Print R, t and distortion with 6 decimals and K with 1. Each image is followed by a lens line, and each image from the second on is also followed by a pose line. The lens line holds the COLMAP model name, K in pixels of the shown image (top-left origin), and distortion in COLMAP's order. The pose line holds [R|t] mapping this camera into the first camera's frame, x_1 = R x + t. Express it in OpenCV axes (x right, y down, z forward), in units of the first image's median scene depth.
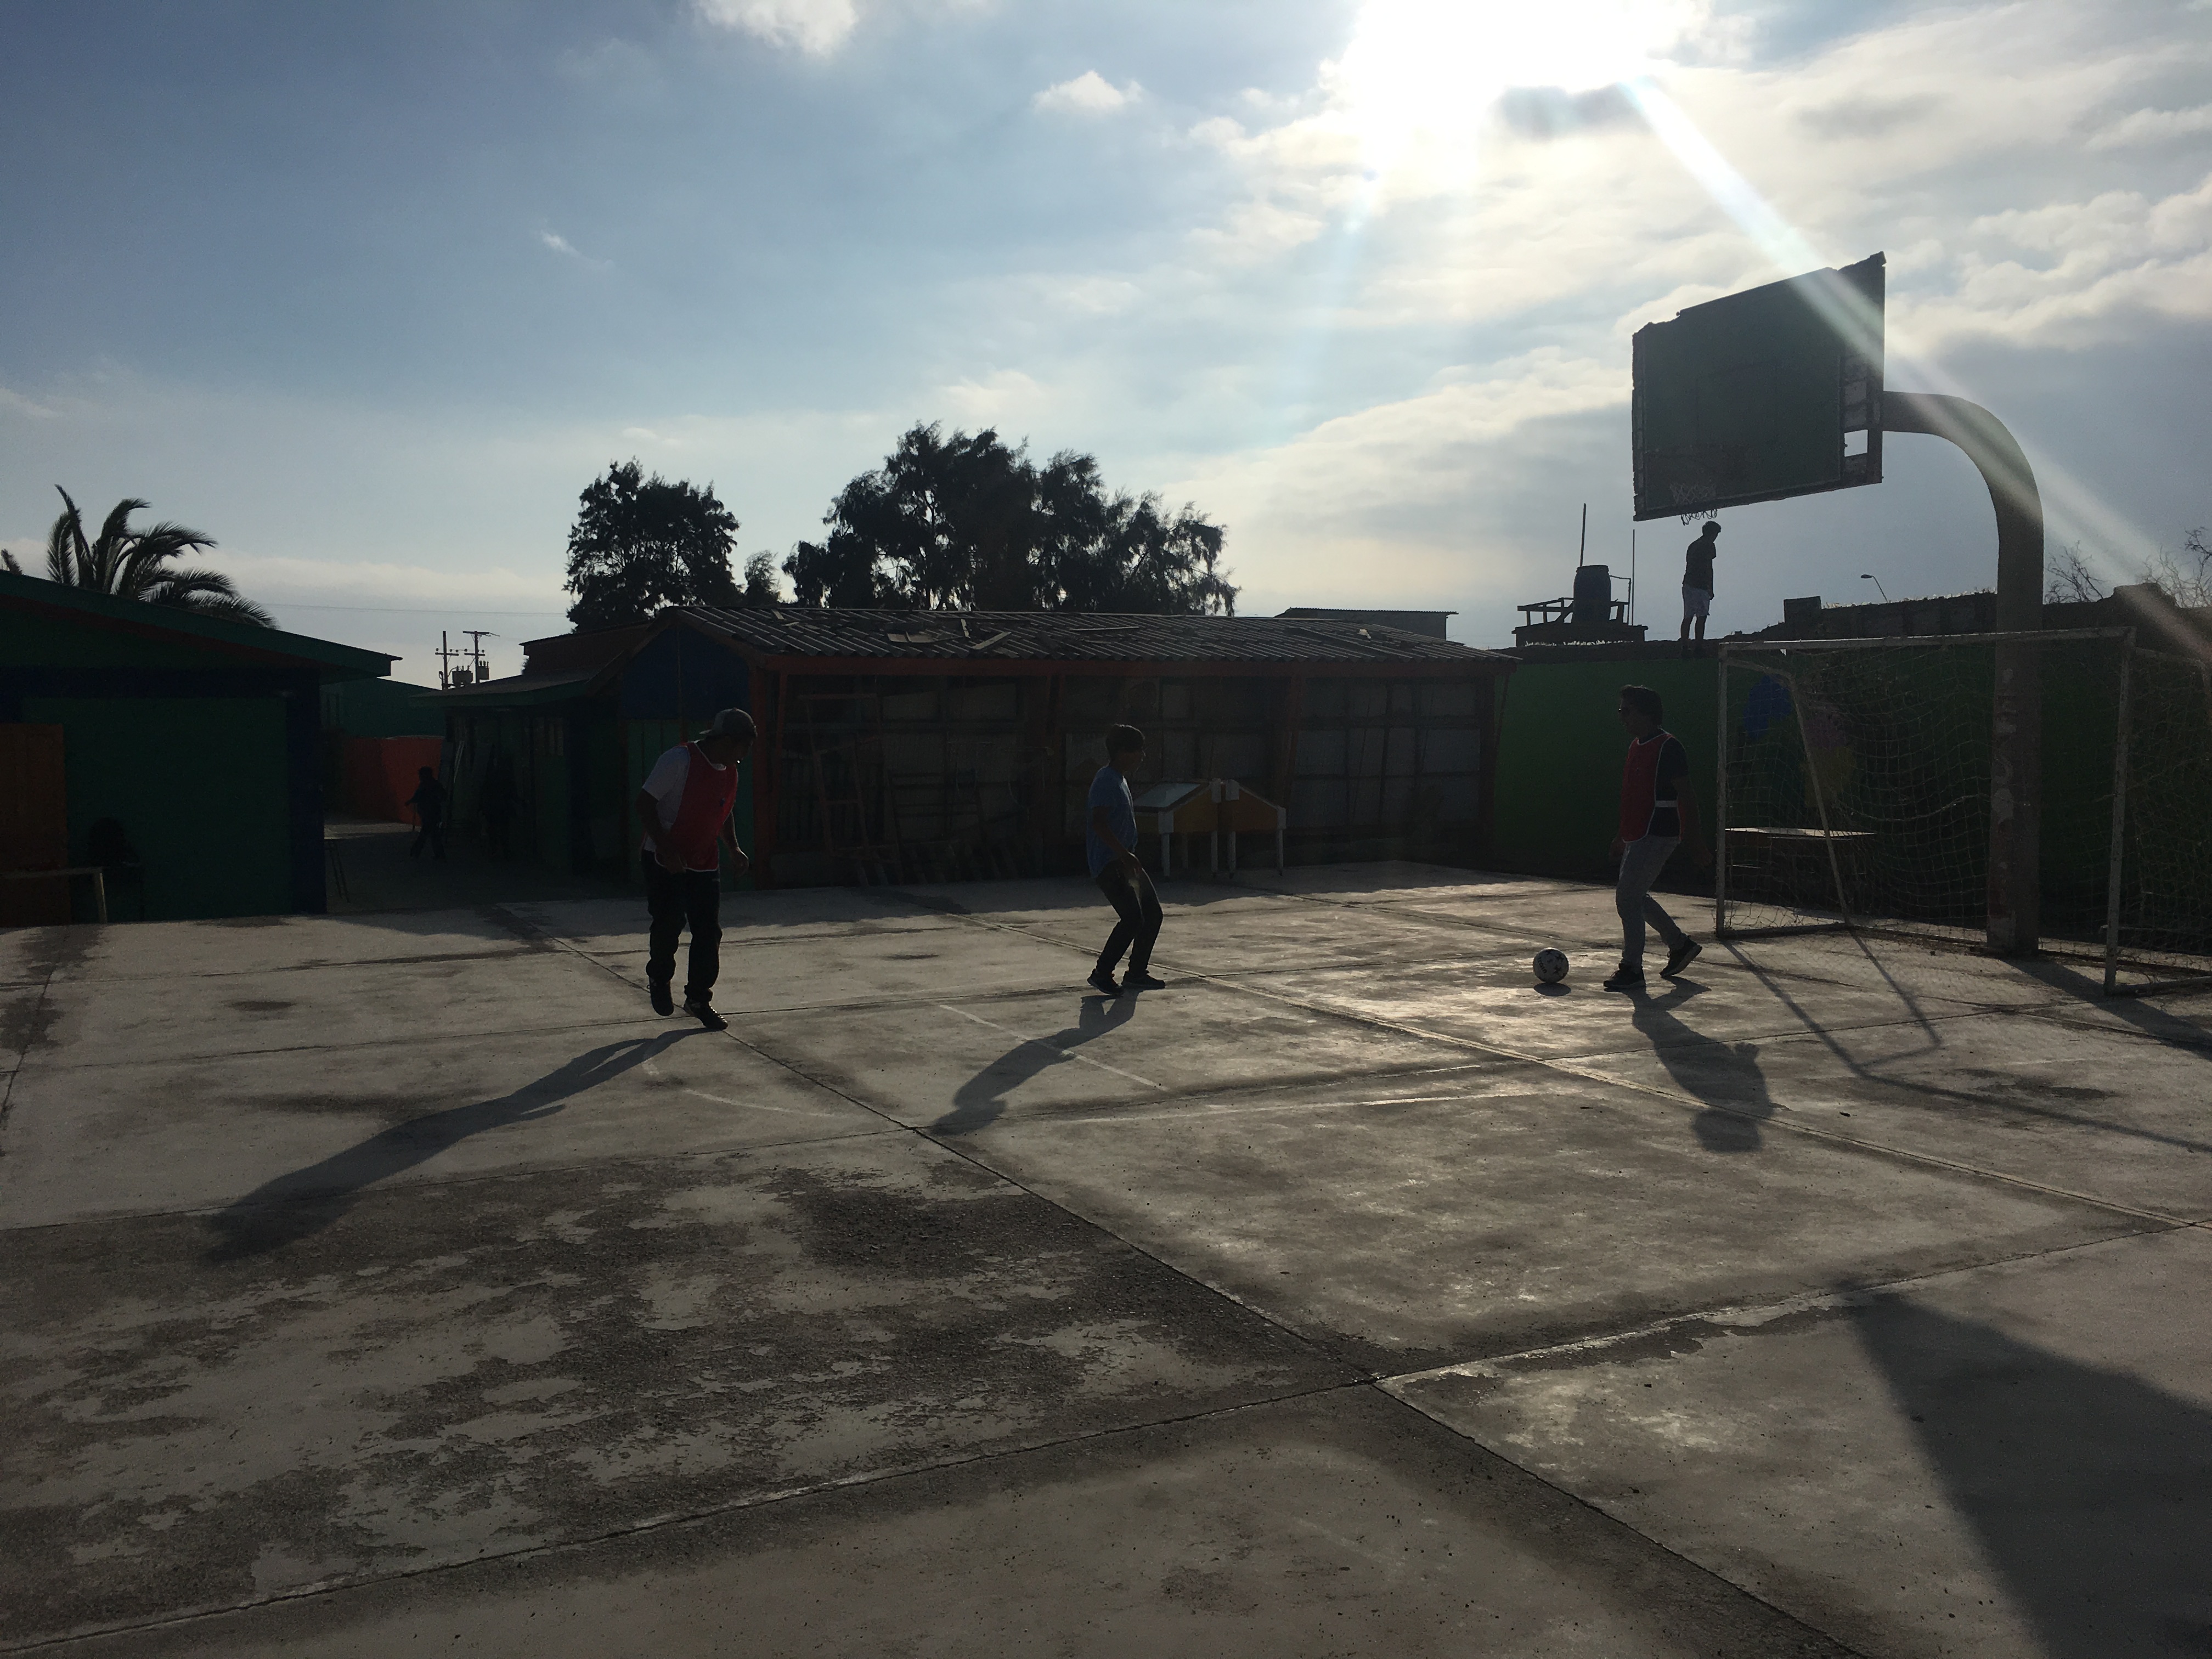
lens RADIAL K [[1879.8, 0, 1092.5], [0, 1879.8, 807.6], [0, 0, 1]] dist [0.063871, -0.090134]
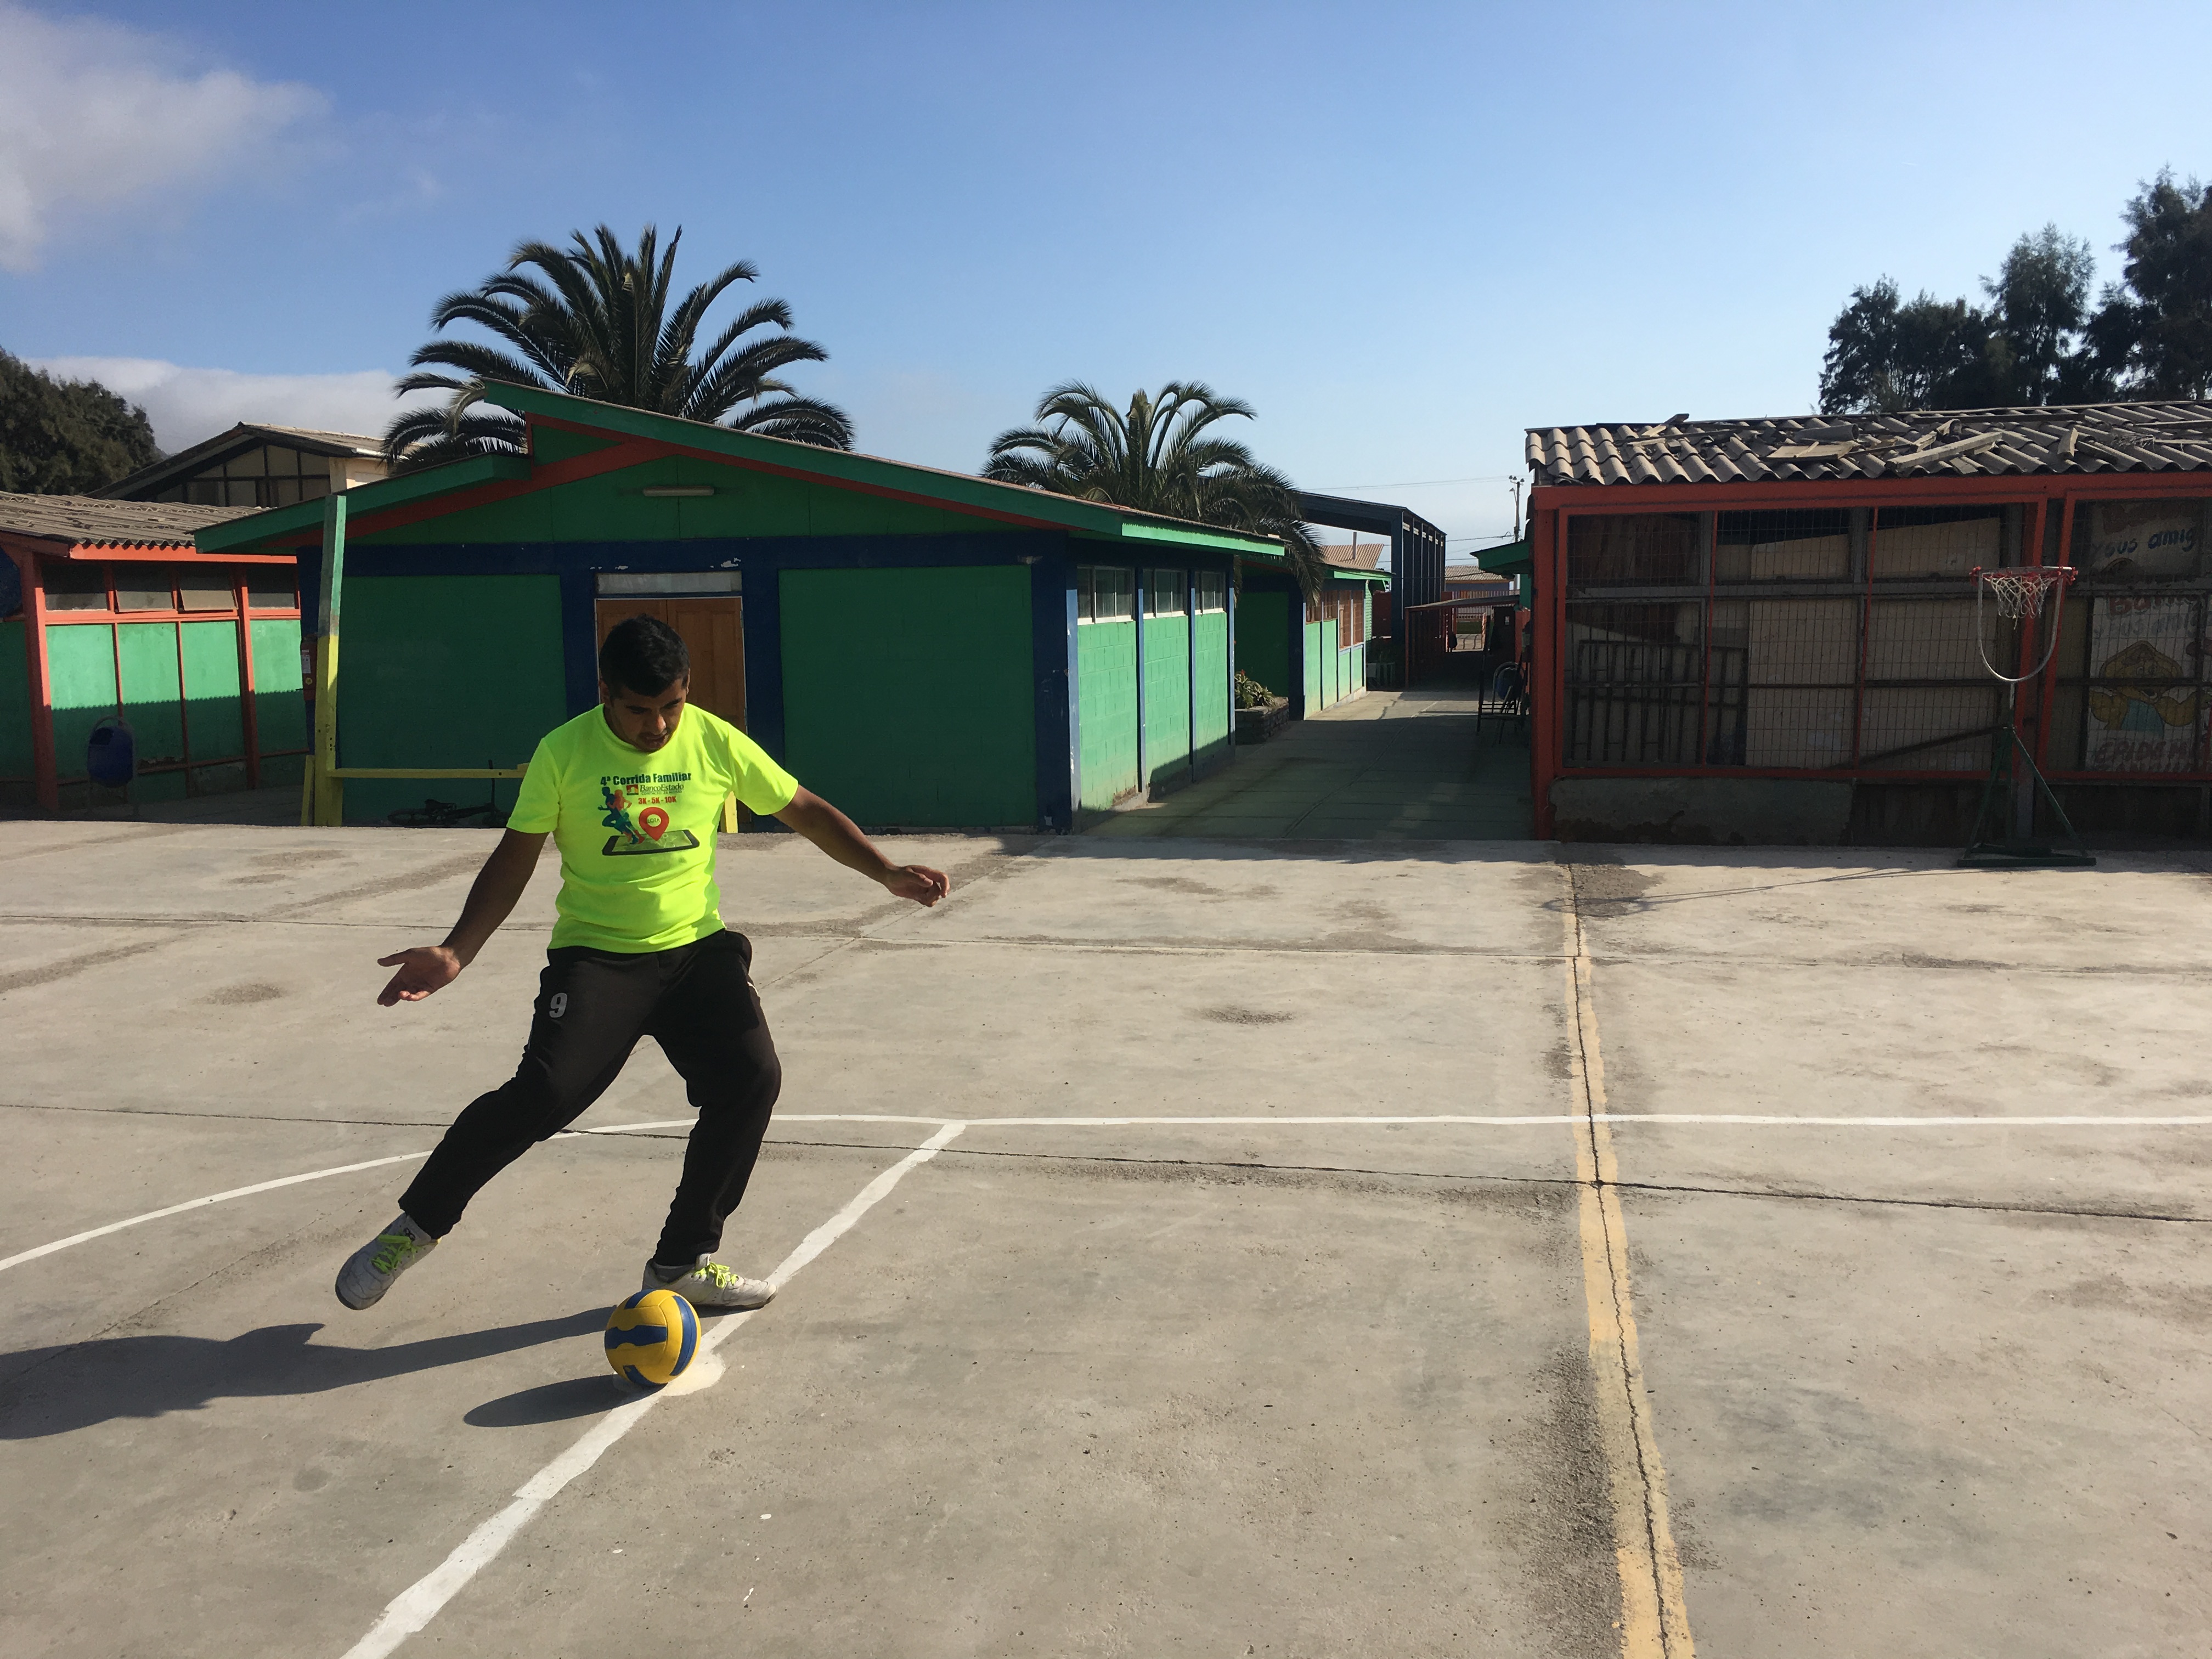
lens RADIAL K [[1879.8, 0, 1092.5], [0, 1879.8, 807.6], [0, 0, 1]] dist [0.063871, -0.090134]
pose [[0.772635, 0.063775, -0.631639, 0.127118], [-0.020107, 0.996901, 0.076059, -0.012894], [0.634532, -0.046065, 0.771522, 0.335340]]
